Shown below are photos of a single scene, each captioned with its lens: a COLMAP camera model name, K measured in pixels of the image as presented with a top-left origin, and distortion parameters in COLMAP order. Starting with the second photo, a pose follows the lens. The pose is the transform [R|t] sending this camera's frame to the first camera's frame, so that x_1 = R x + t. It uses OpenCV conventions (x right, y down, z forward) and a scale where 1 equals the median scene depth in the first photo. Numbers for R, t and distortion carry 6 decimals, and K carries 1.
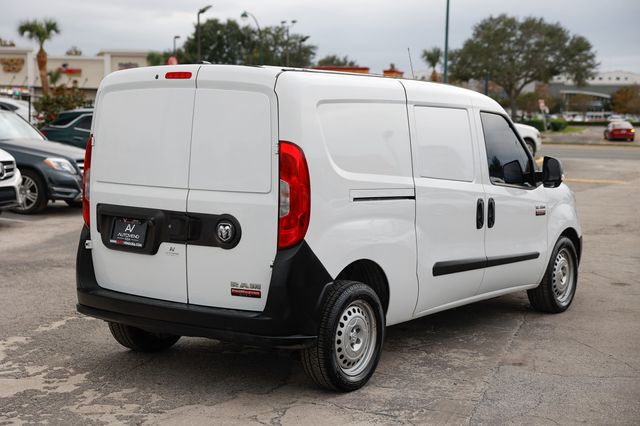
lens RADIAL K [[1037.4, 0, 322.5], [0, 1037.4, 215.0], [0, 0, 1]] dist [0.174745, 0.000000]
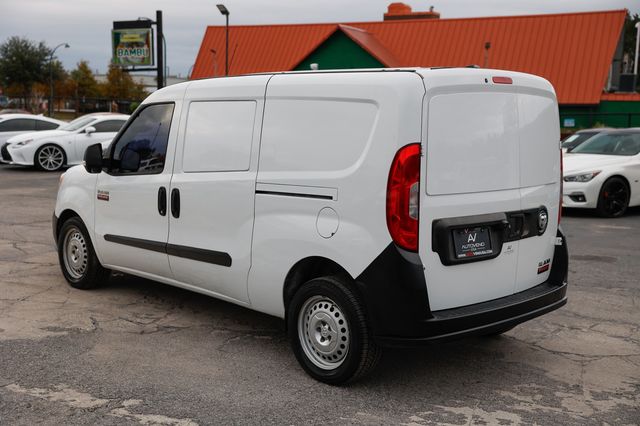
lens RADIAL K [[780.0, 0, 323.6], [0, 780.0, 212.6], [0, 0, 1]] dist [0.059931, 0.000000]
pose [[0.189287, -0.144351, 0.971253, -0.932420], [0.075132, 0.988365, 0.132252, -0.119207], [-0.979043, 0.047939, 0.197930, 1.017617]]
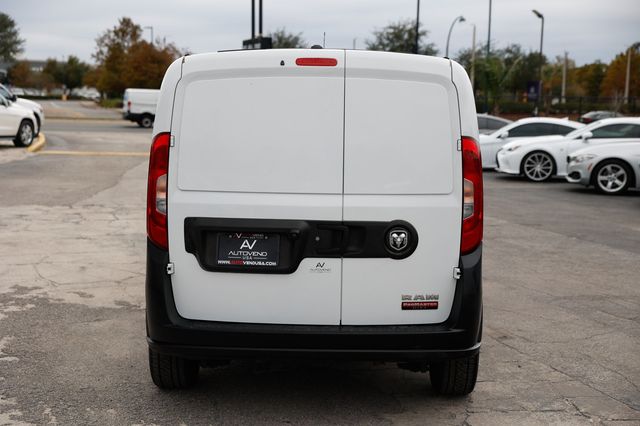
lens RADIAL K [[937.4, 0, 317.6], [0, 937.4, 215.0], [0, 0, 1]] dist [0.151228, 0.000000]
pose [[0.824649, -0.073281, 0.560878, -0.573614], [0.052018, 0.997196, 0.053806, -0.049883], [-0.563248, -0.015195, 0.826148, 0.358159]]
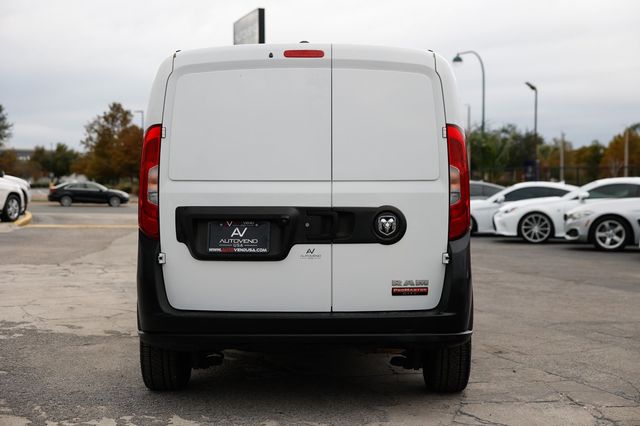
lens RADIAL K [[967.5, 0, 319.7], [0, 967.5, 208.2], [0, 0, 1]] dist [0.173708, 0.000000]
pose [[0.819810, -0.029714, 0.571865, -0.595215], [0.067011, 0.996770, -0.044273, 0.033109], [-0.568702, 0.074616, 0.819153, 0.327145]]
